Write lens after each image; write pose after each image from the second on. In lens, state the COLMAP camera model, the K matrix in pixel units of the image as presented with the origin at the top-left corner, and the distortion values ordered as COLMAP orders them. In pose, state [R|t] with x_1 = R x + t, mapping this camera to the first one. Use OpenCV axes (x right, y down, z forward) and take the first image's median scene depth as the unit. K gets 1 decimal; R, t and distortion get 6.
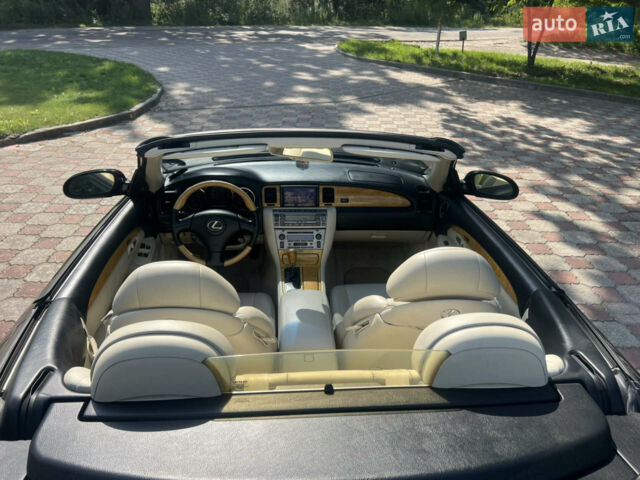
lens RADIAL K [[498.1, 0, 317.7], [0, 498.1, 241.3], [0, 0, 1]] dist [-0.002626, -0.002899]
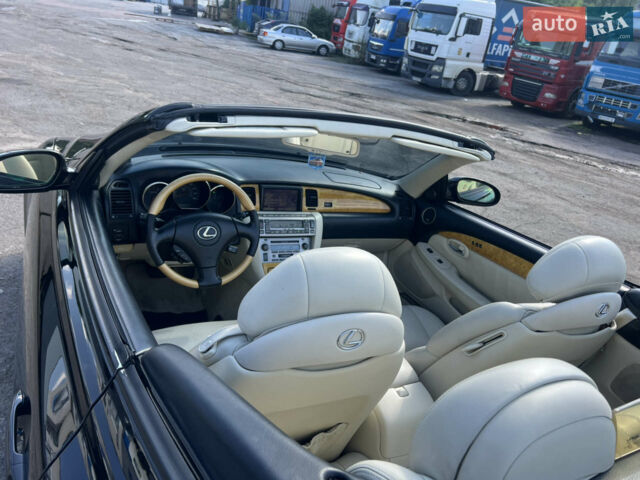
lens RADIAL K [[498.1, 0, 319.5], [0, 498.1, 239.2], [0, 0, 1]] dist [-0.002626, -0.002899]
pose [[0.904626, -0.013164, 0.426002, -0.339153], [0.029695, 0.999041, -0.032187, 0.006829], [-0.425170, 0.041768, 0.904149, 0.221056]]
